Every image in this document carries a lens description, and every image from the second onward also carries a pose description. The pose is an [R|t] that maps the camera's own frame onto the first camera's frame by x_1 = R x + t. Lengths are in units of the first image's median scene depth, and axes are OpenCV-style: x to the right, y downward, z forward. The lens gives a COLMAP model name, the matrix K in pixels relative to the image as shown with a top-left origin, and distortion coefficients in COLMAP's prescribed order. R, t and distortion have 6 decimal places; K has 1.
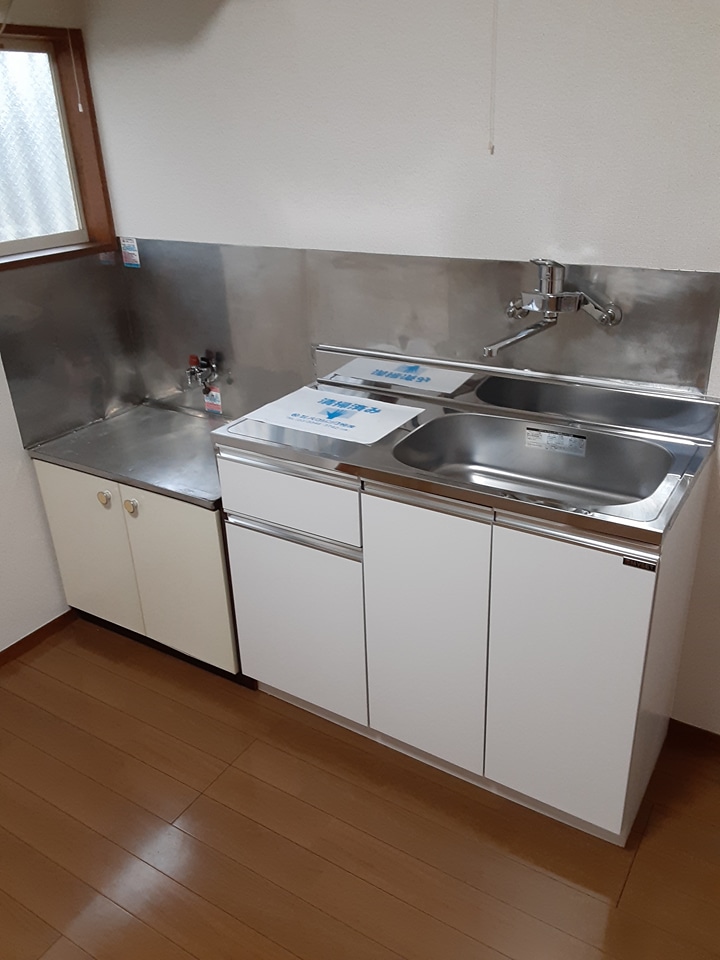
lens RADIAL K [[778.9, 0, 360.0], [0, 778.9, 480.0], [0, 0, 1]] dist [0.148641, -0.211593]
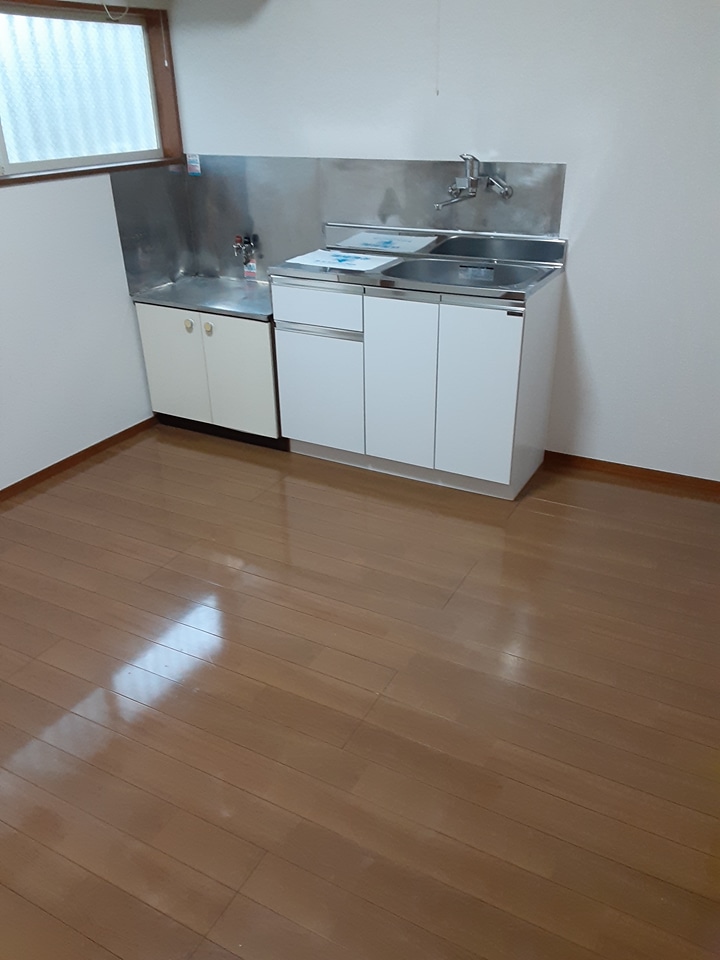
lens RADIAL K [[778.9, 0, 360.0], [0, 778.9, 480.0], [0, 0, 1]] dist [0.148641, -0.211593]
pose [[0.997874, -0.012868, 0.063893, -0.095865], [0.010818, 0.999419, 0.032327, 0.287295], [-0.064272, -0.031567, 0.997433, -0.576756]]
